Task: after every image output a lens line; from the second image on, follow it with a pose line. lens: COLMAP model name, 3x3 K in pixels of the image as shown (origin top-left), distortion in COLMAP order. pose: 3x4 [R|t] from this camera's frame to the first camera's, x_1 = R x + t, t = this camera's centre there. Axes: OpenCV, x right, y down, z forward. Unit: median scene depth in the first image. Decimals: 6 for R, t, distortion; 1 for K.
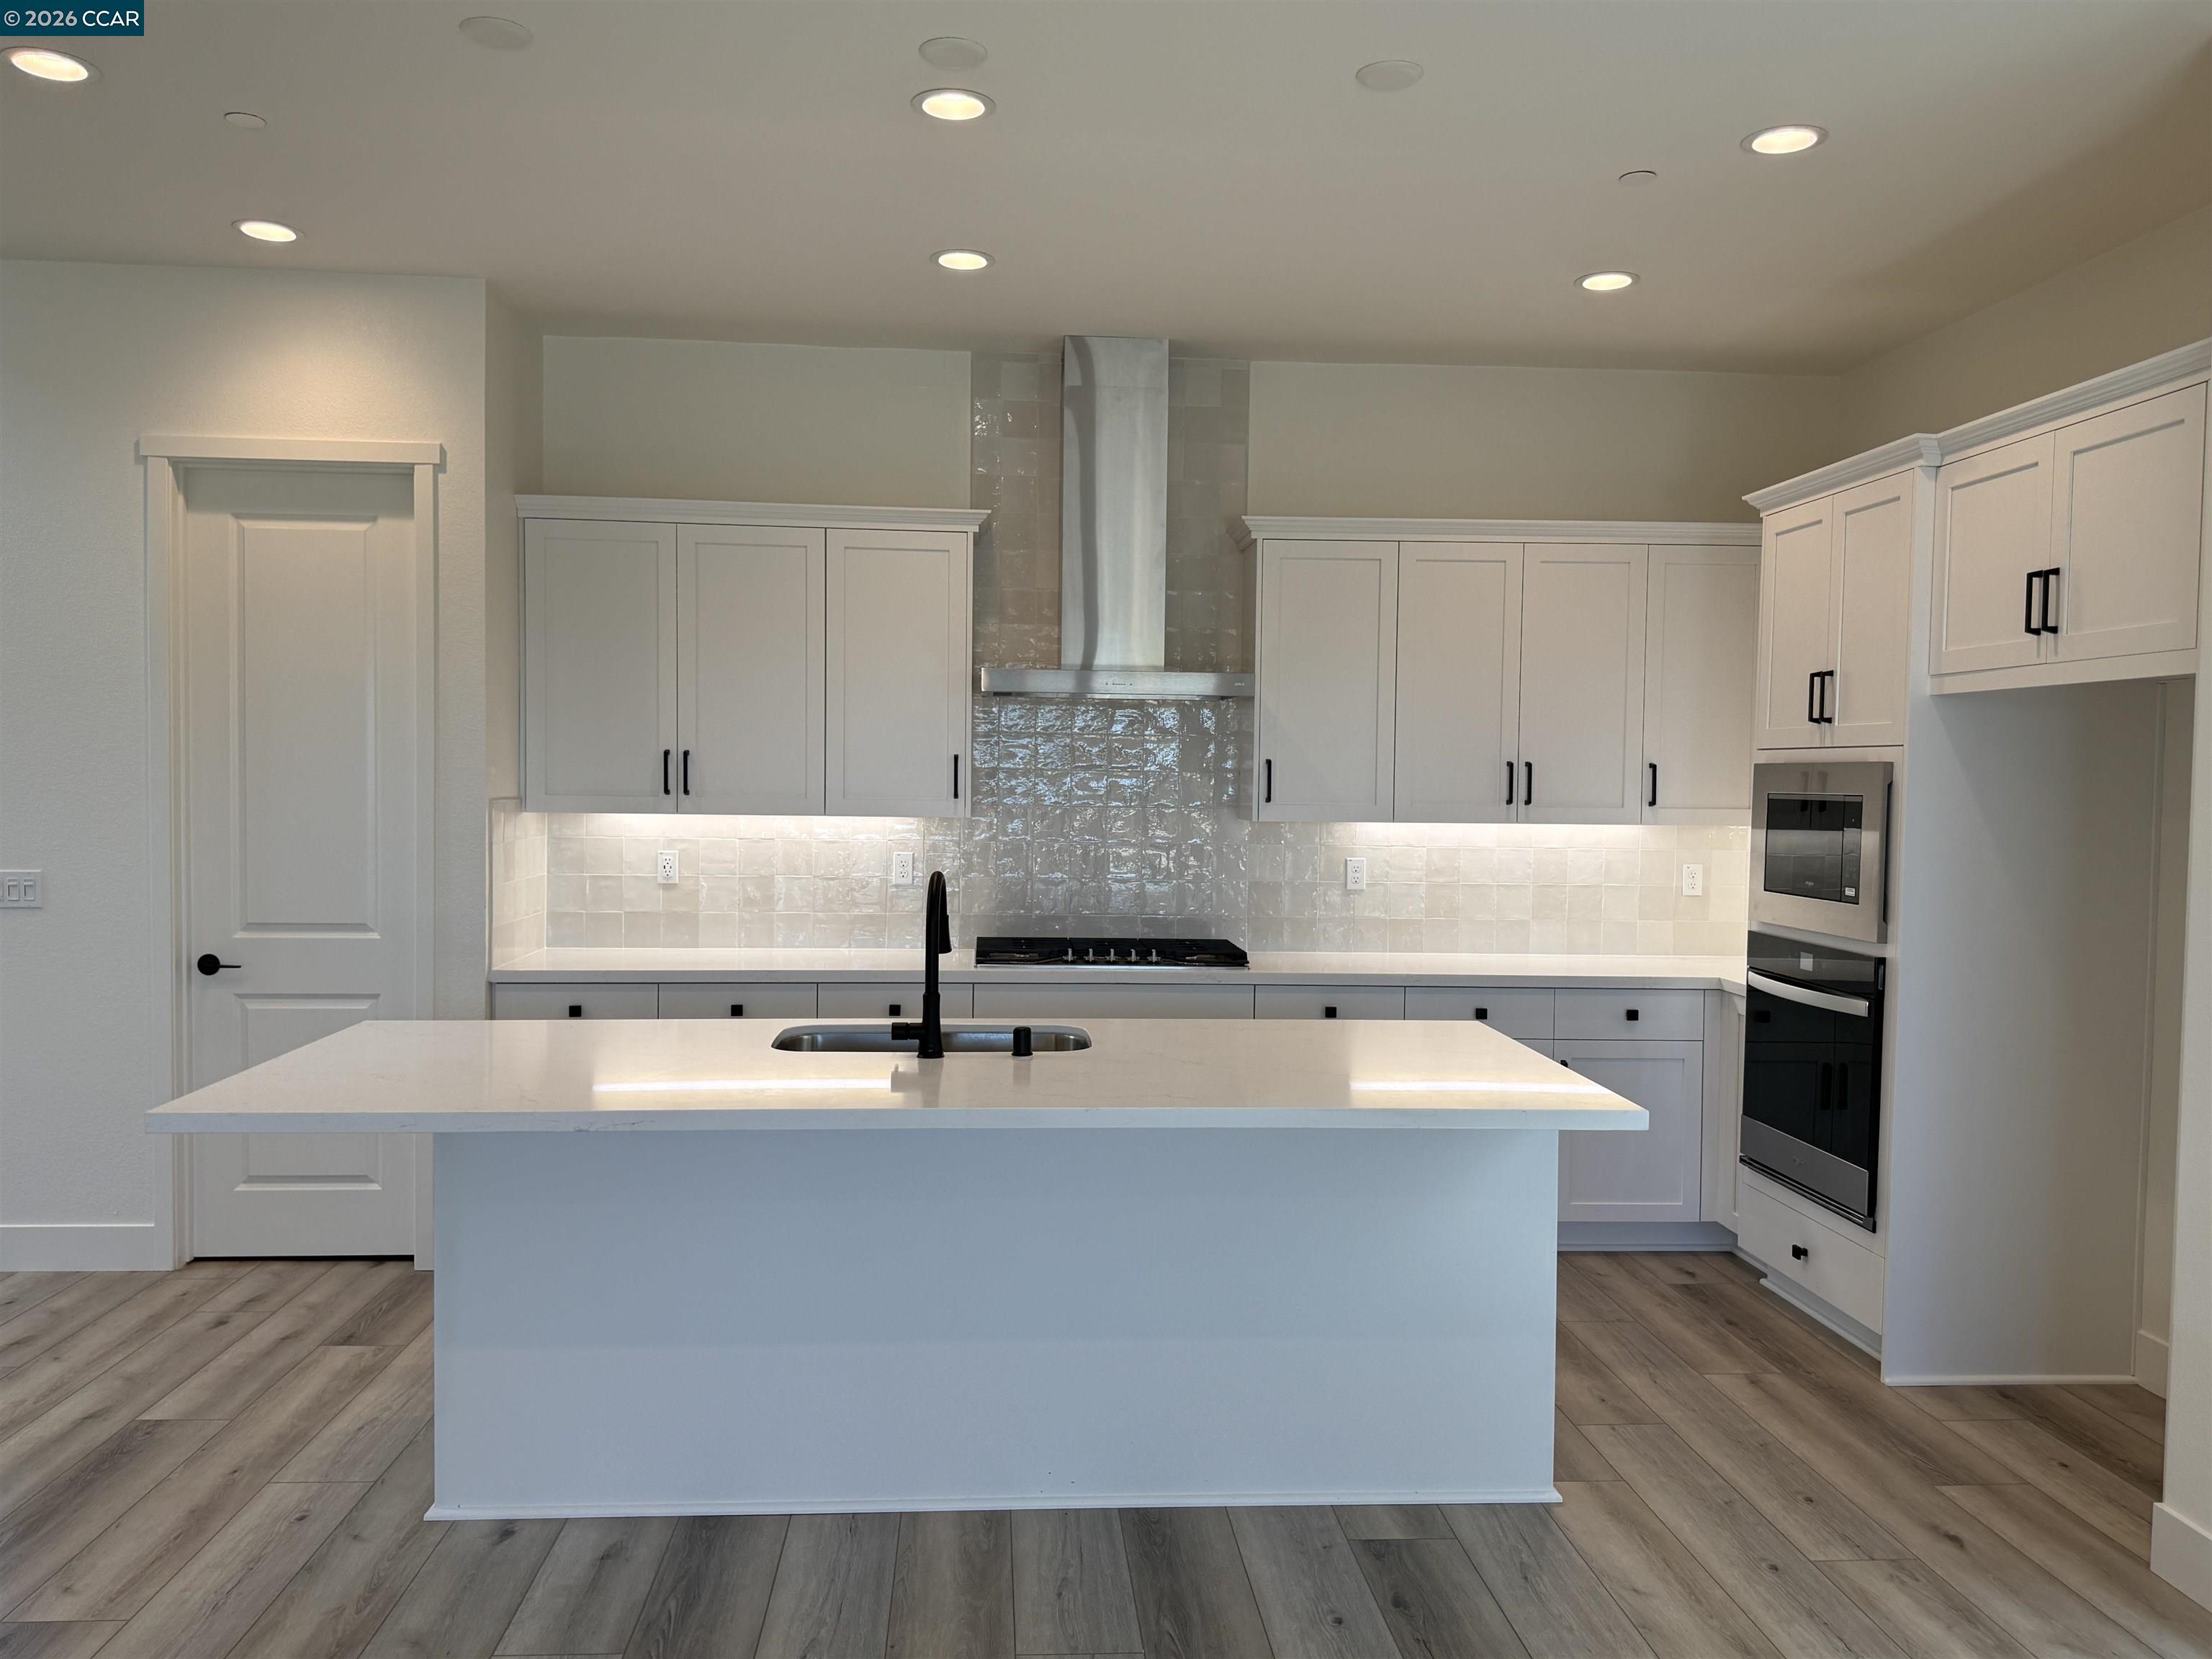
lens RADIAL K [[1690.1, 0, 1105.5], [0, 1690.1, 831.4], [0, 0, 1]] dist [0.101721, -0.003008]
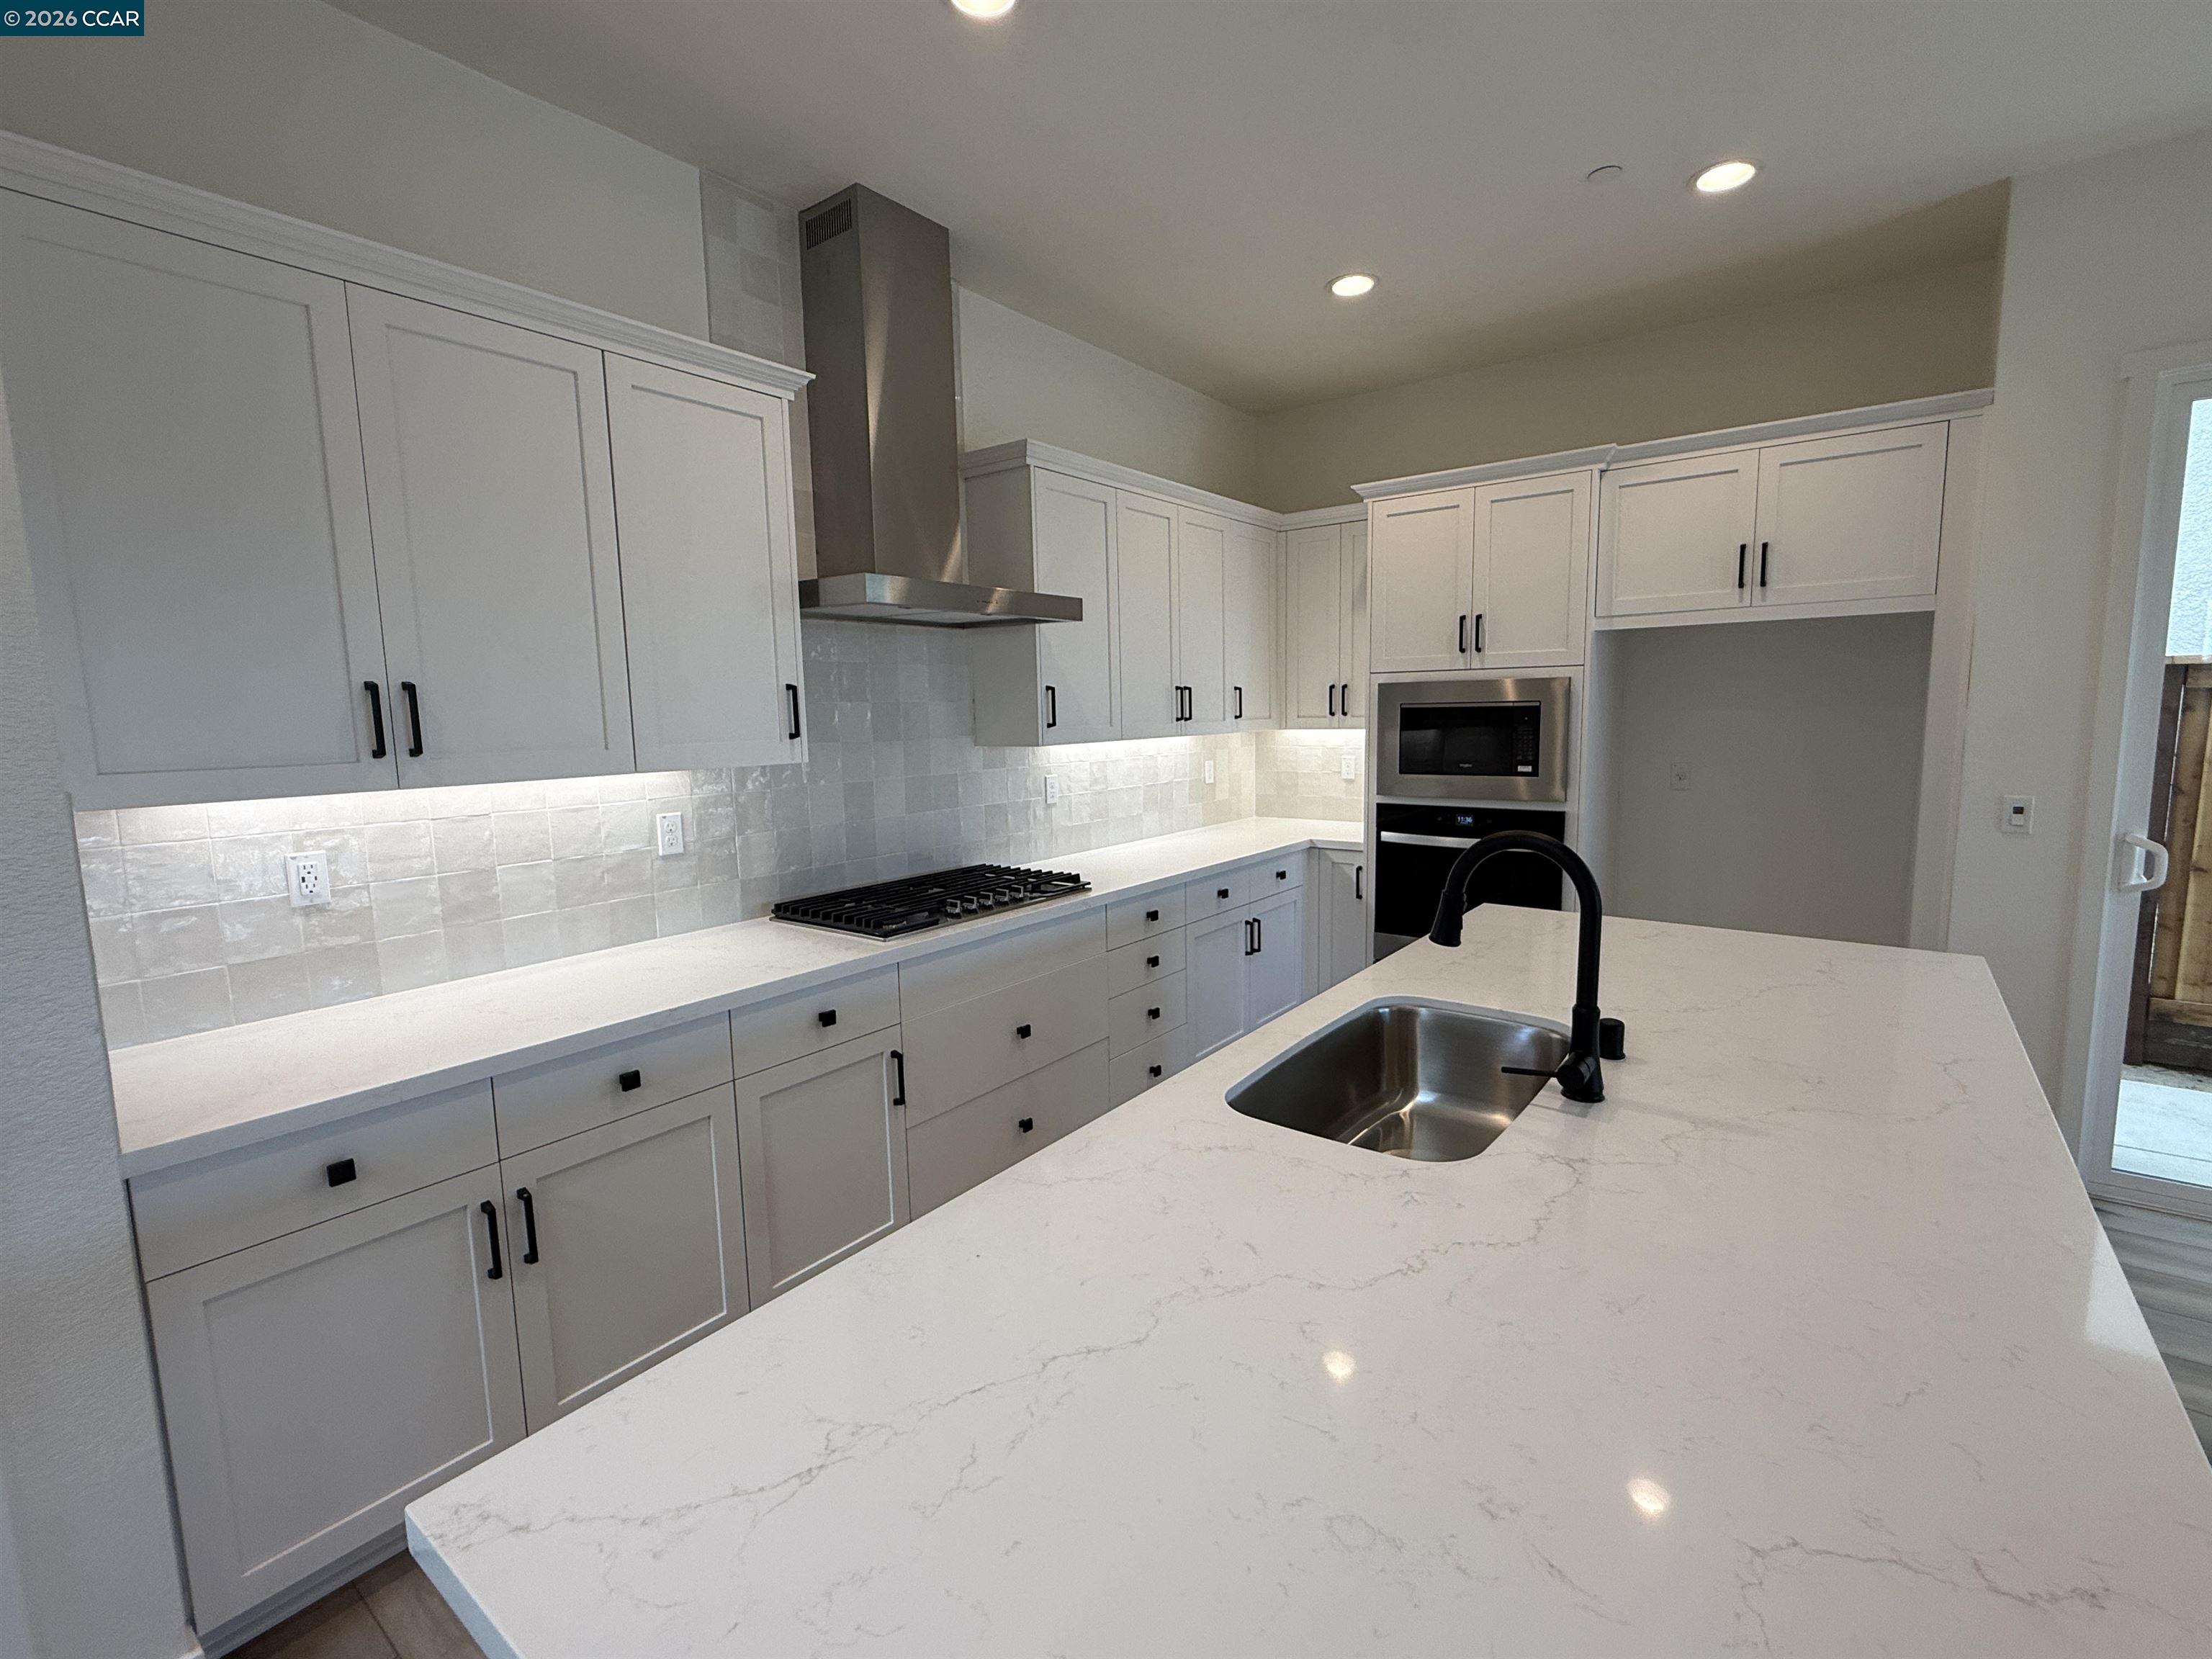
lens RADIAL K [[983.8, 0, 1103.2], [0, 983.8, 829.6], [0, 0, 1]] dist [0.001843, 0.000149]
pose [[0.666376, -0.119649, 0.735953, -0.325961], [0.055868, 0.992278, 0.110736, -0.019823], [-0.743520, -0.032675, 0.667915, 0.552962]]
